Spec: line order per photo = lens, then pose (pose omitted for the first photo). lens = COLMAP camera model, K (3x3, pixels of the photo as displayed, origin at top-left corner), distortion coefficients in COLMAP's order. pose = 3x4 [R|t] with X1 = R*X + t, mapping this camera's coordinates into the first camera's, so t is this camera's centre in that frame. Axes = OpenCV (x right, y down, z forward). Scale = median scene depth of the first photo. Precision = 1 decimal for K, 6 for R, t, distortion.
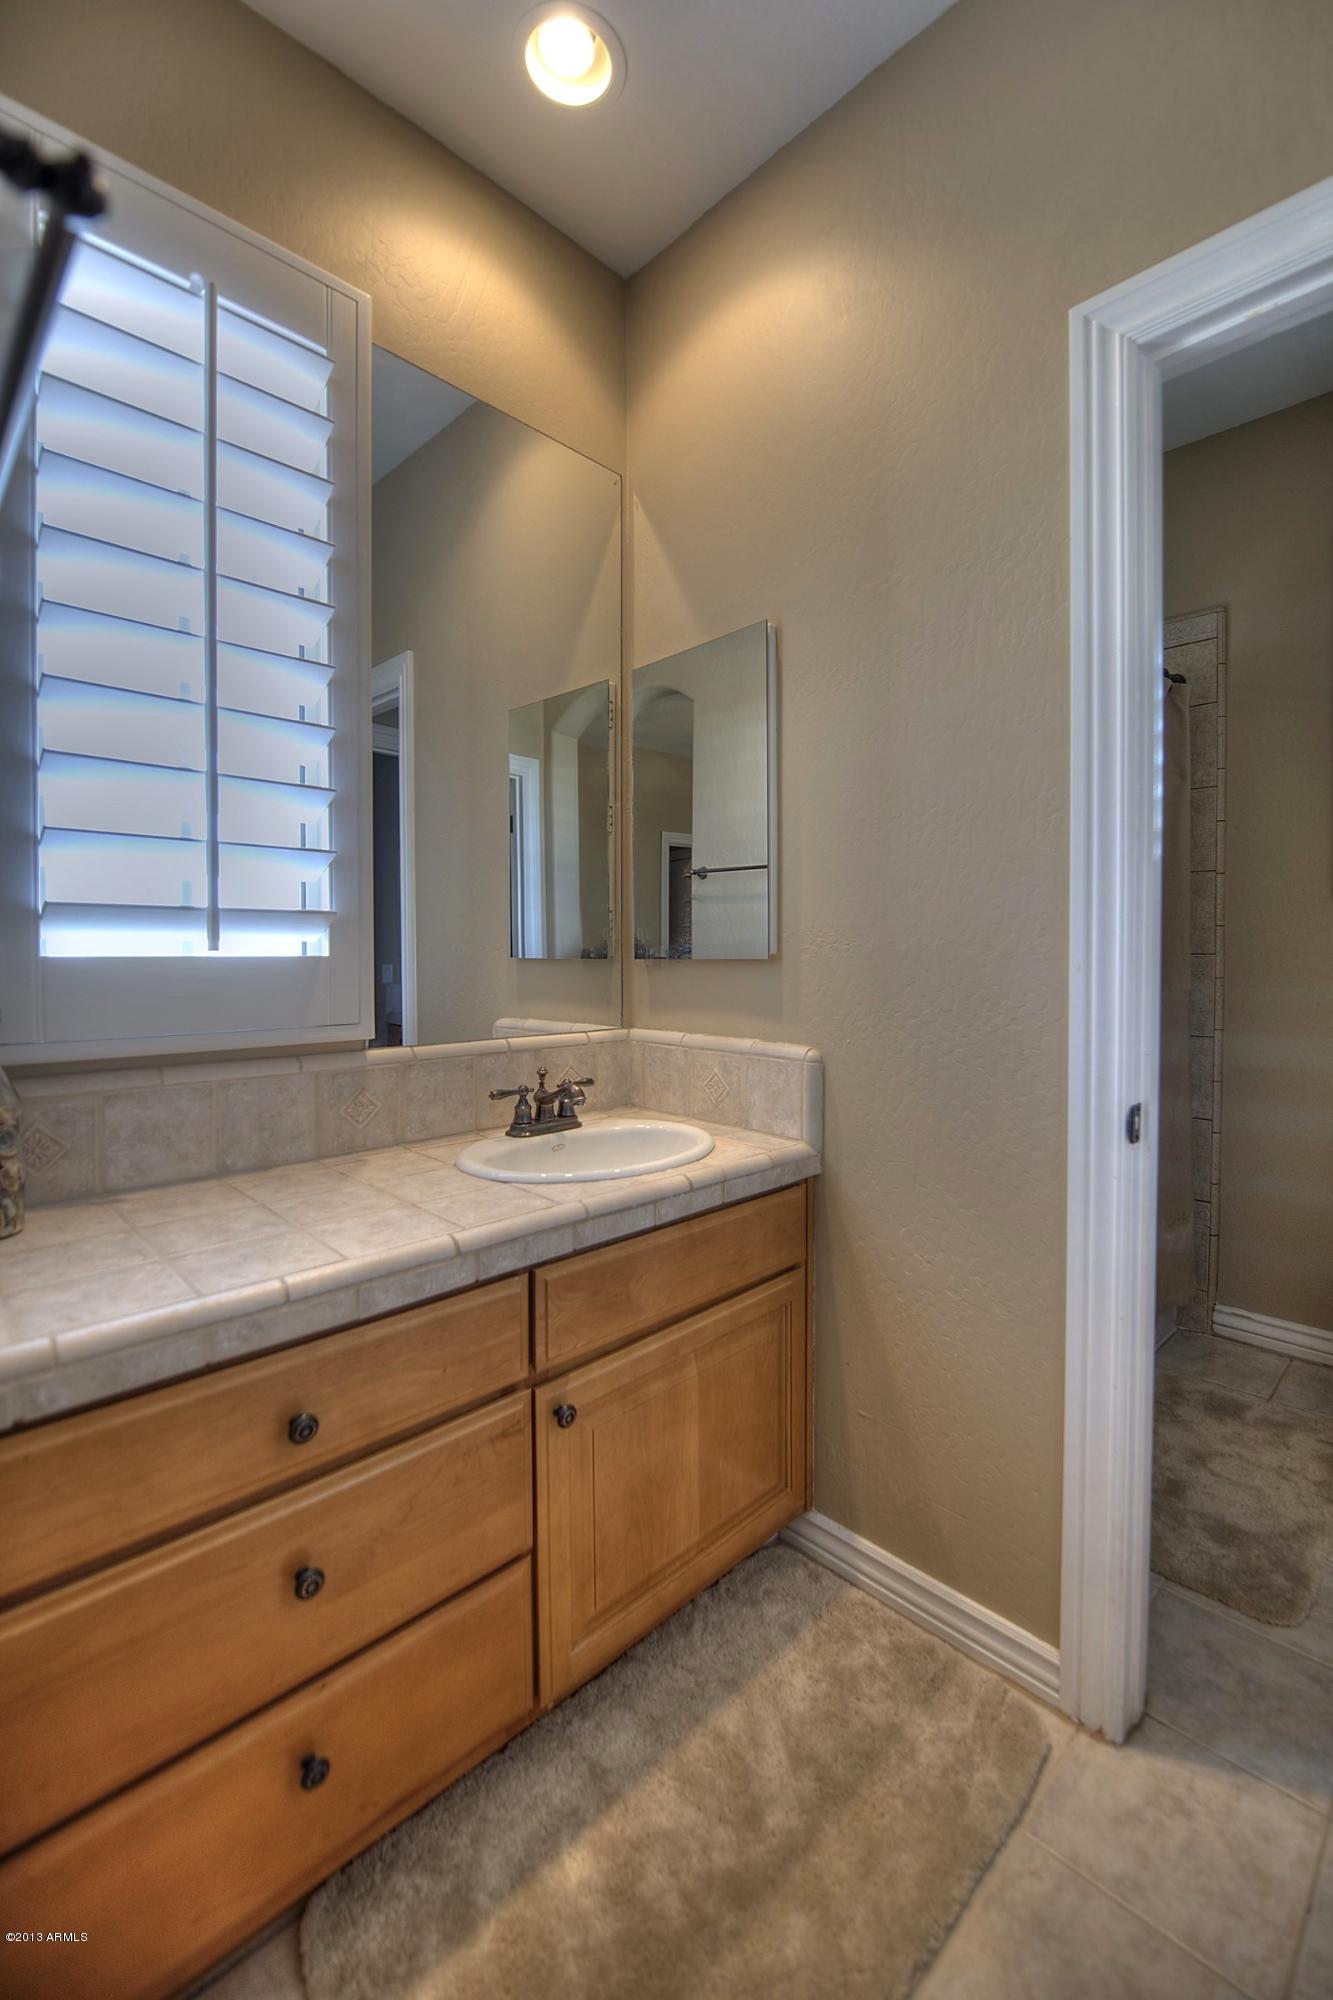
lens RADIAL K [[801.2, 0, 670.9], [0, 801.2, 967.3], [0, 0, 1]] dist [-0.014465, -0.000587]
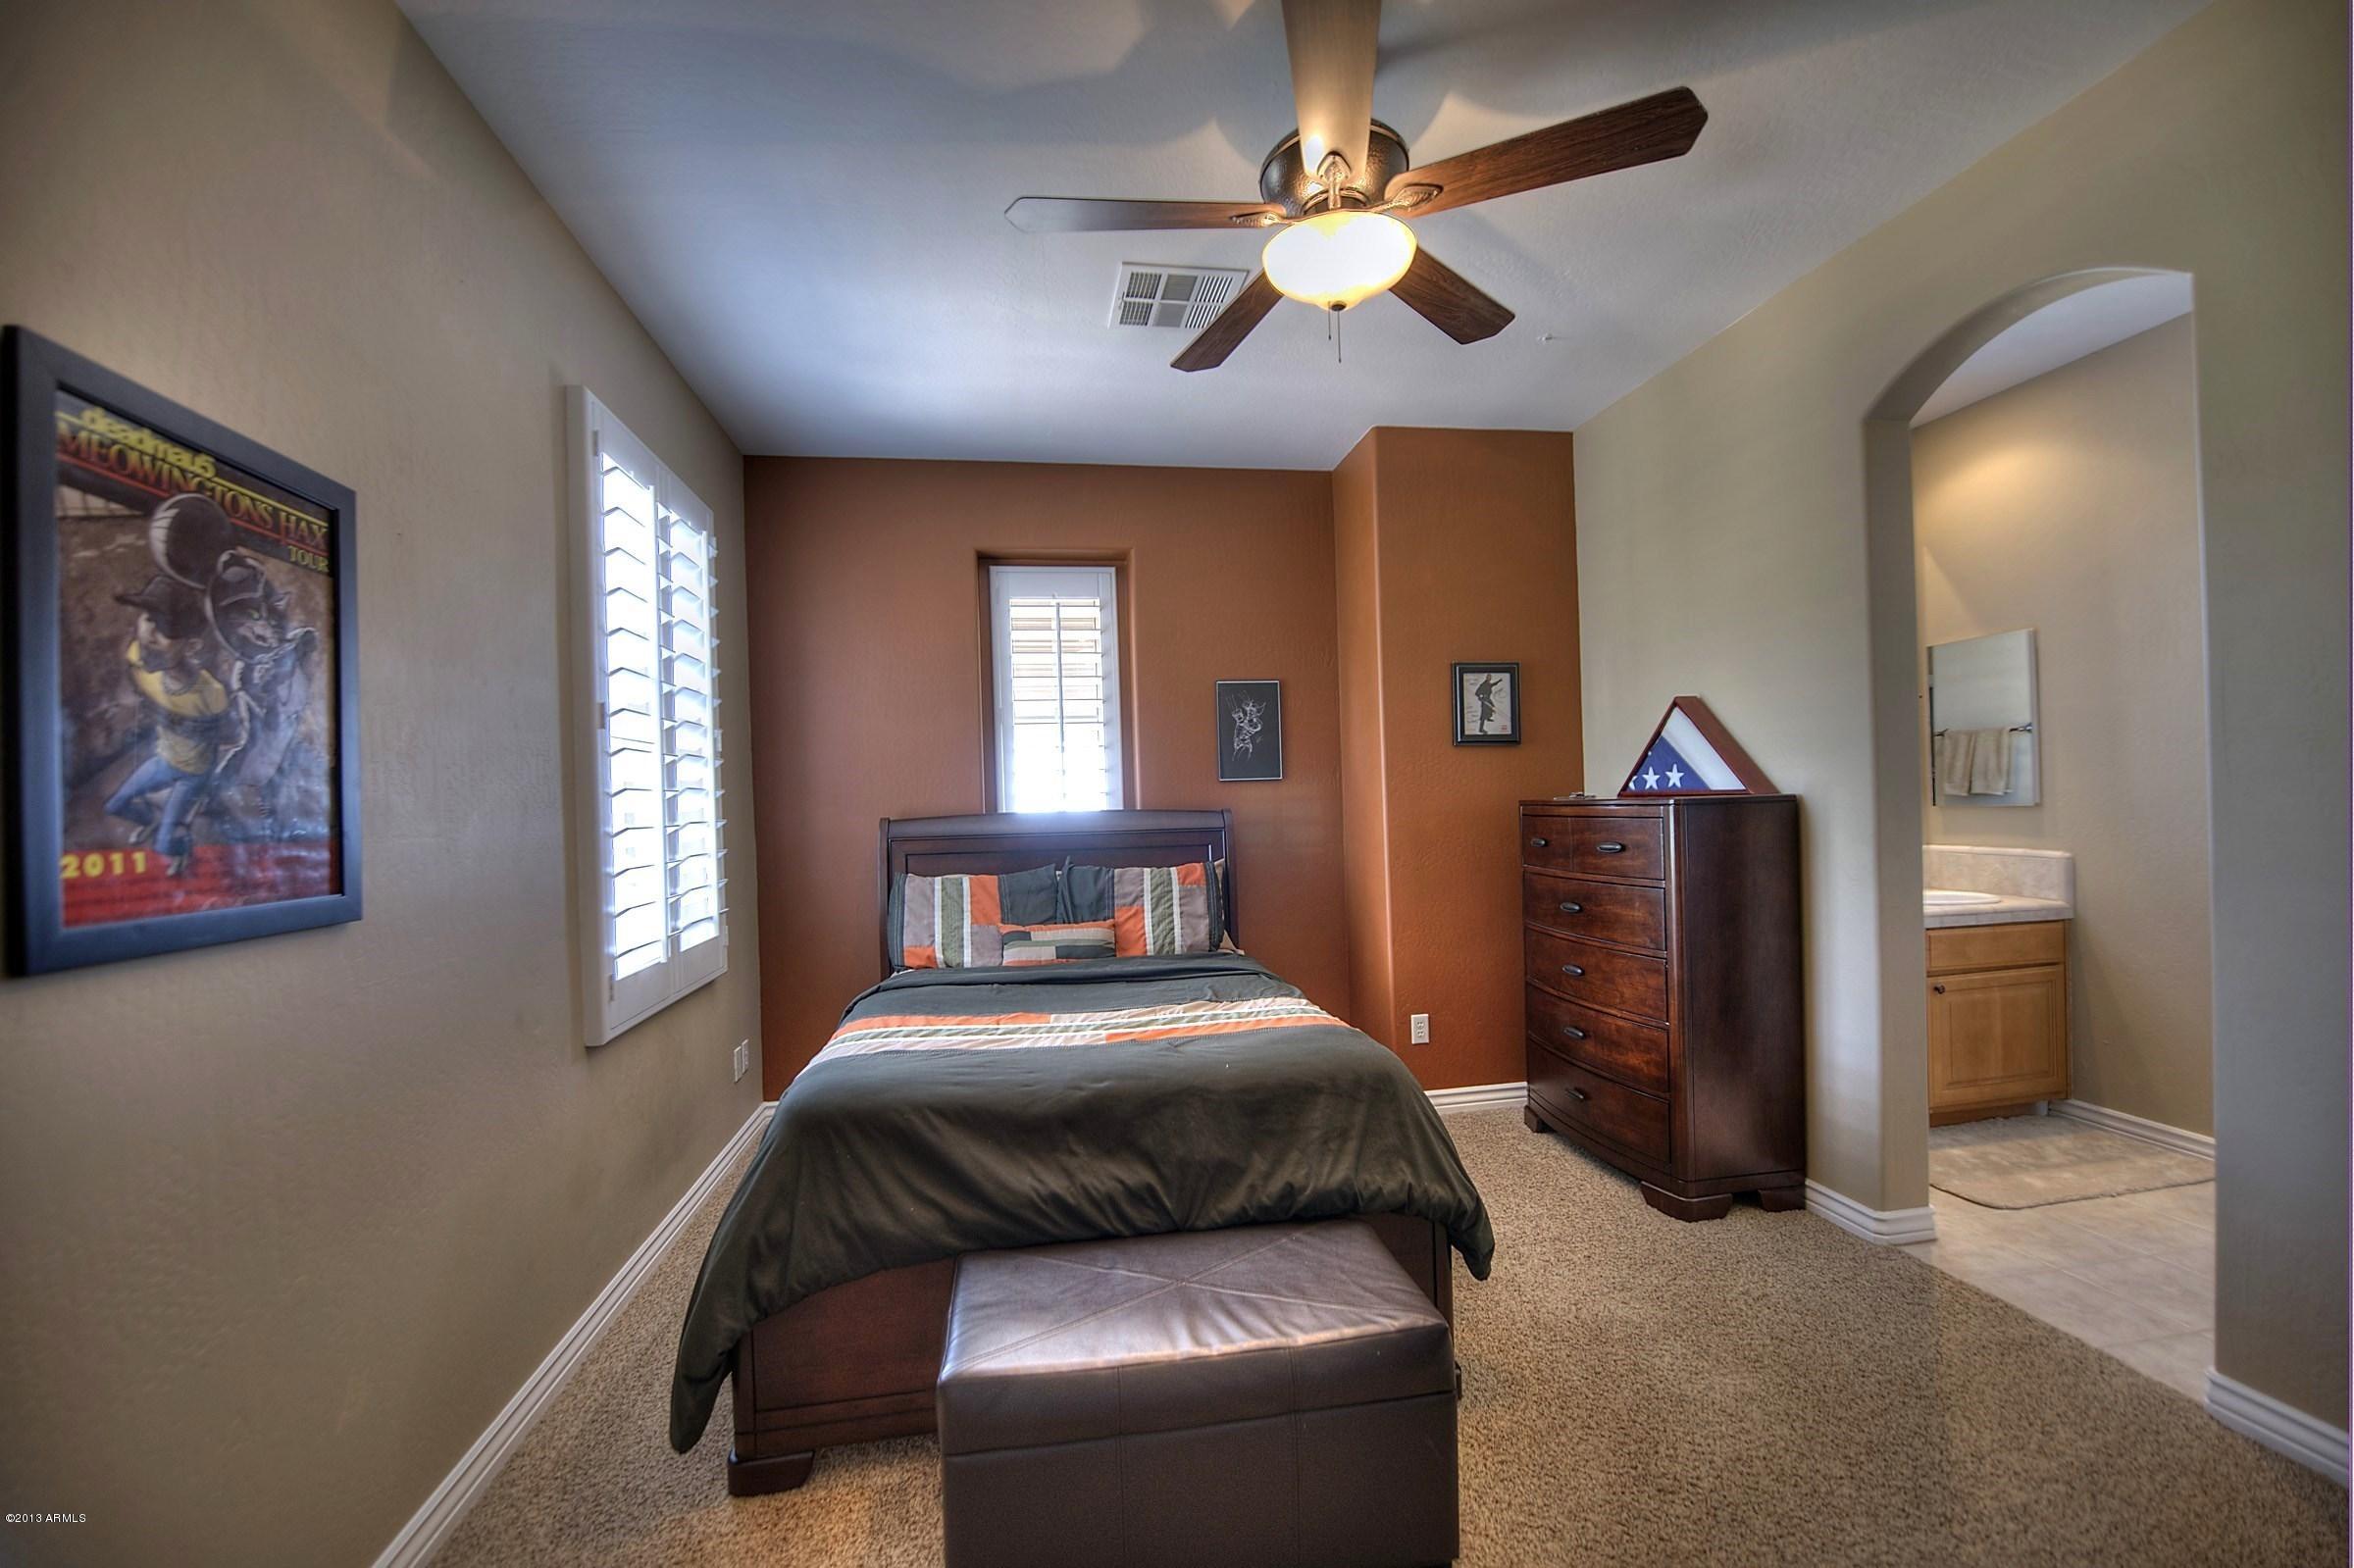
lens RADIAL K [[942.9, 0, 1156.1], [0, 942.9, 806.3], [0, 0, 1]] dist [-0.014465, -0.000587]
pose [[0.831202, -0.020881, -0.555579, -0.402478], [0.018218, 0.999781, -0.010319, -0.023873], [0.555672, -0.001545, 0.831400, -2.093686]]
